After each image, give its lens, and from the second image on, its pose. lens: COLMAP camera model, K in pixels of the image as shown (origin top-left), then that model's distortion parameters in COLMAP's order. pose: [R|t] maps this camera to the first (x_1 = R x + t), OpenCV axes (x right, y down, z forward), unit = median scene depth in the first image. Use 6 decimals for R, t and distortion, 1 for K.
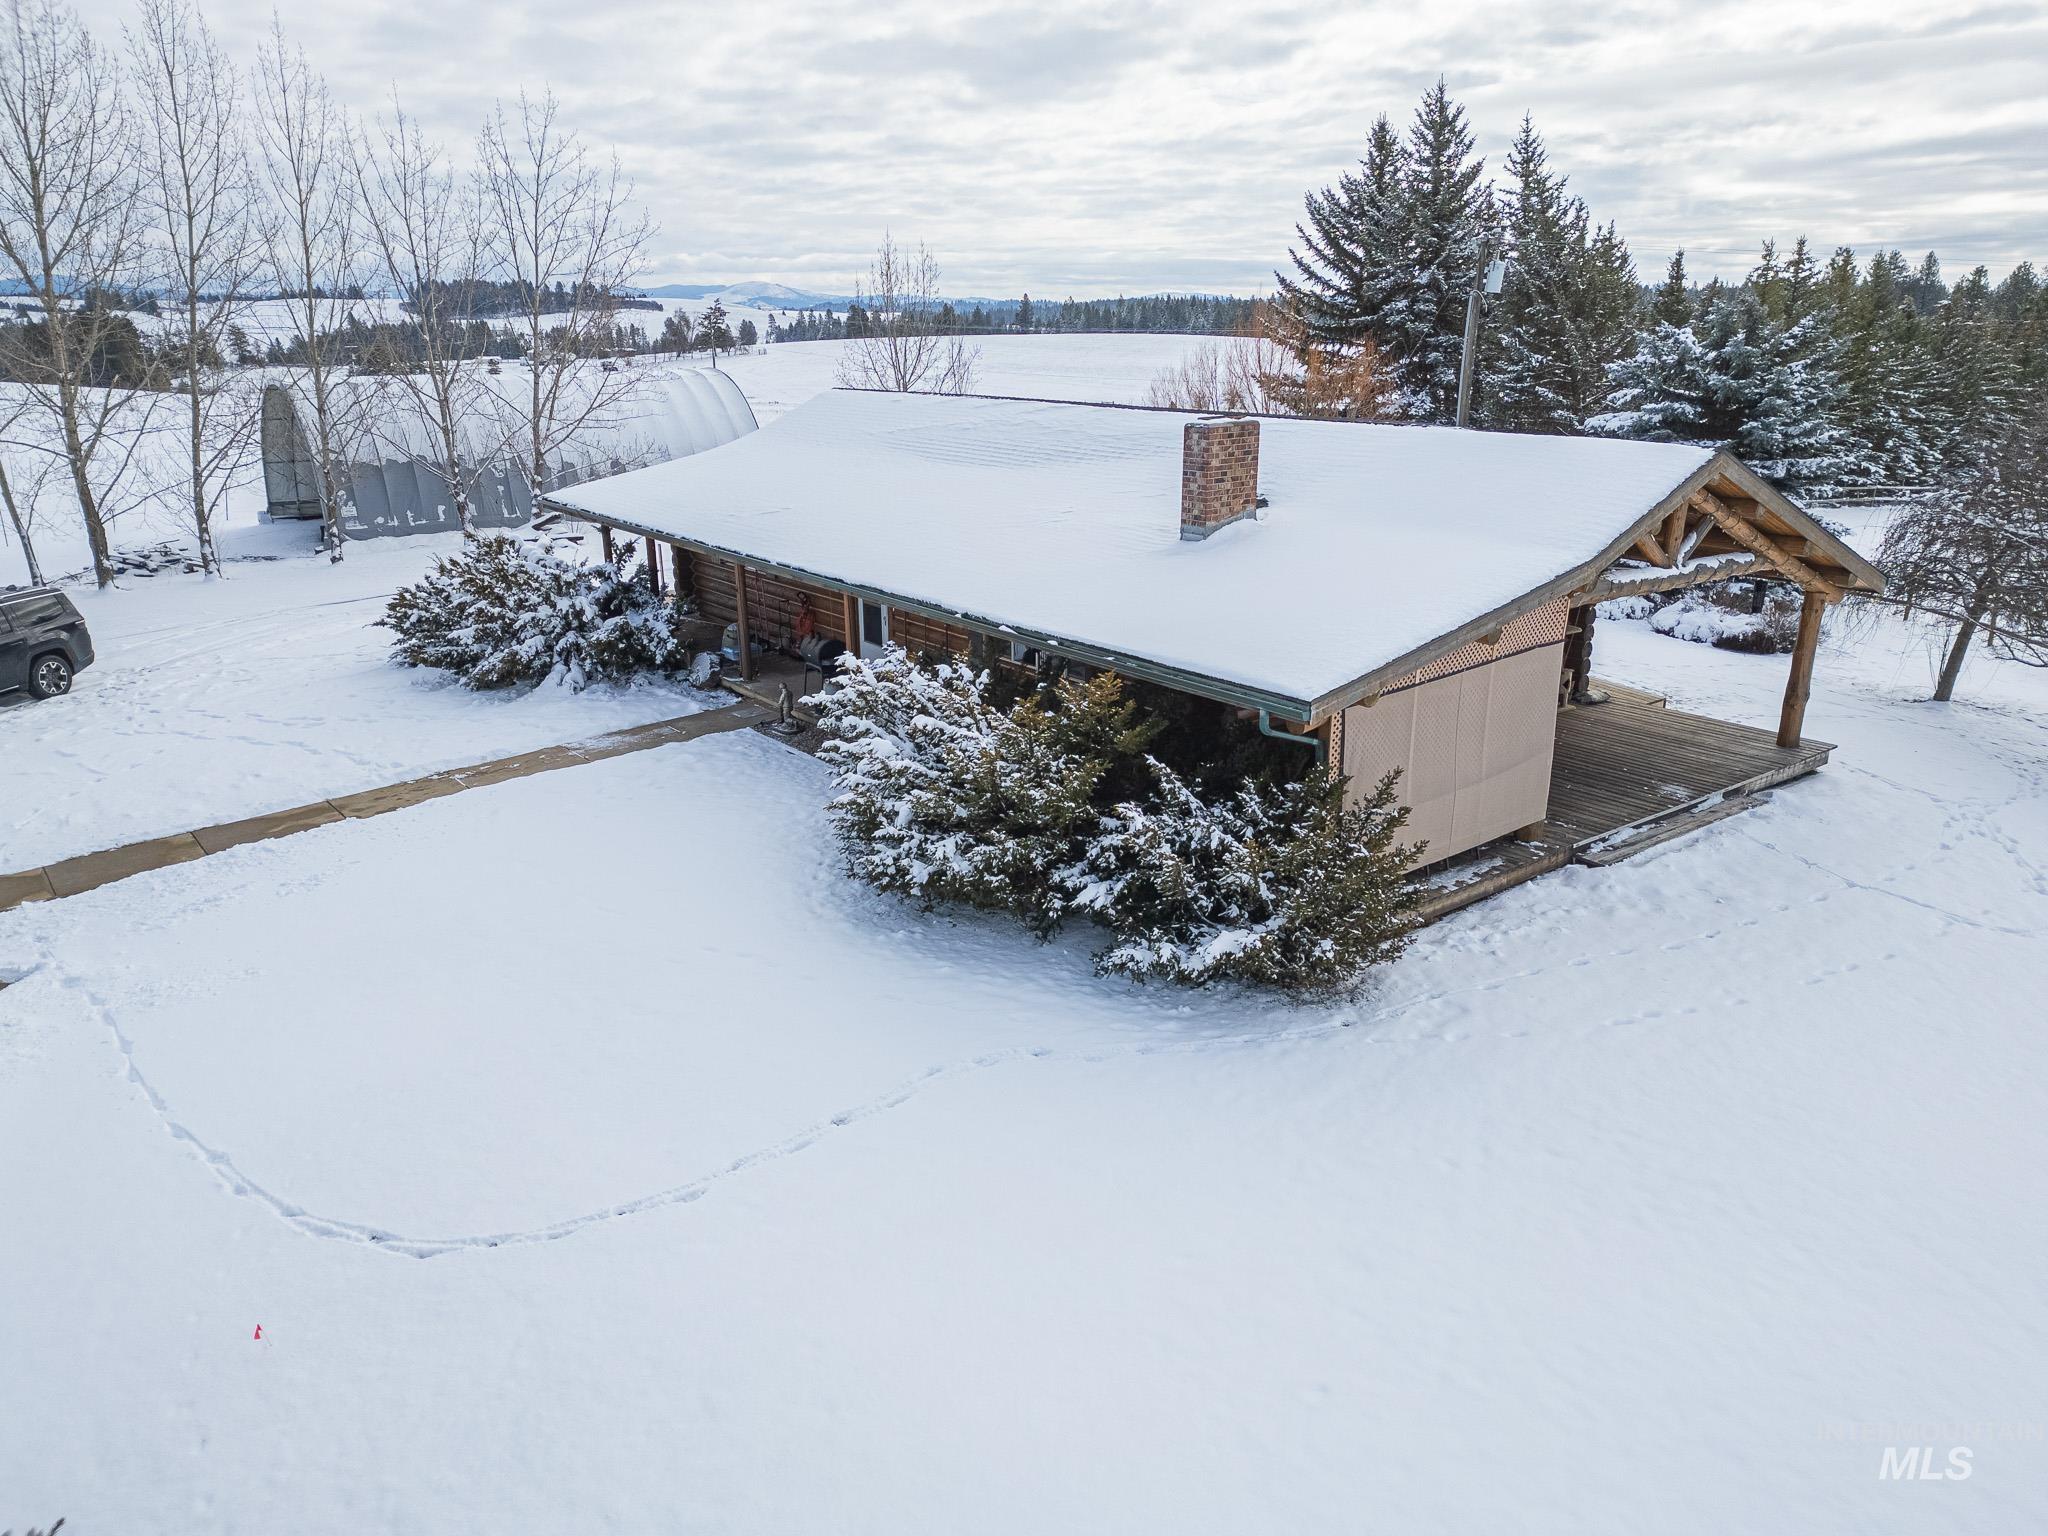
lens RADIAL K [[1422.7, 0, 1024.0], [0, 1422.7, 768.0], [0, 0, 1]] dist [0.084116, -0.092628]
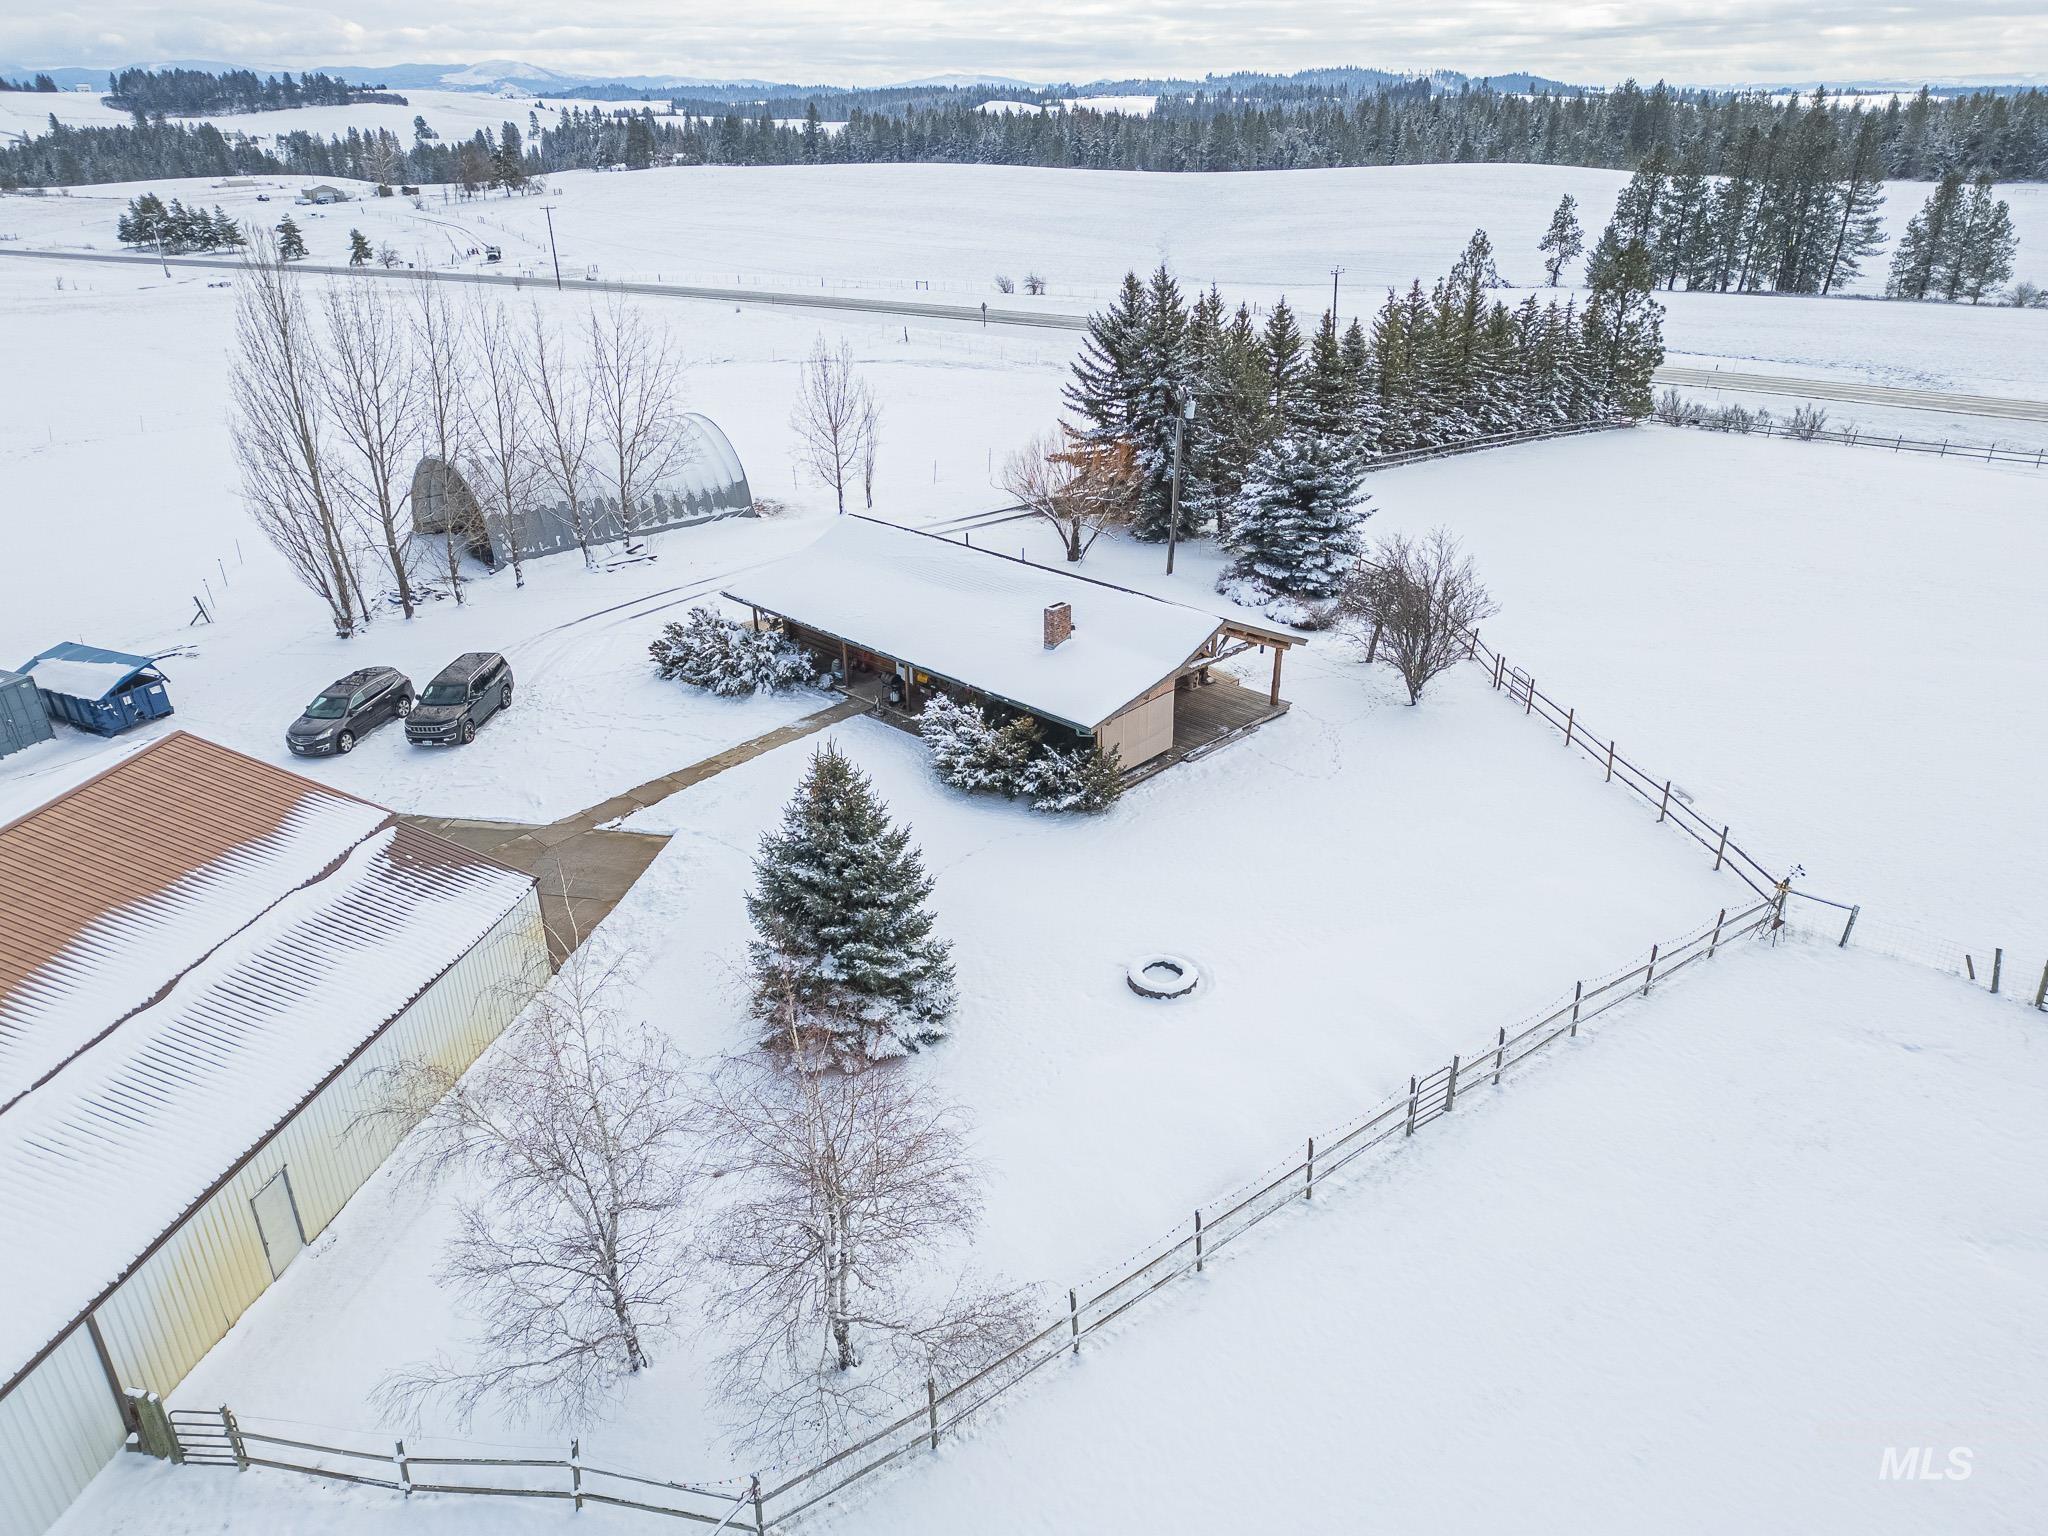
lens RADIAL K [[1422.7, 0, 1024.0], [0, 1422.7, 768.0], [0, 0, 1]] dist [0.084116, -0.092628]
pose [[0.990292, -0.060368, 0.125208, -0.303905], [0.043765, 0.990369, 0.131352, -0.316951], [-0.131931, -0.124598, 0.983397, -1.822599]]
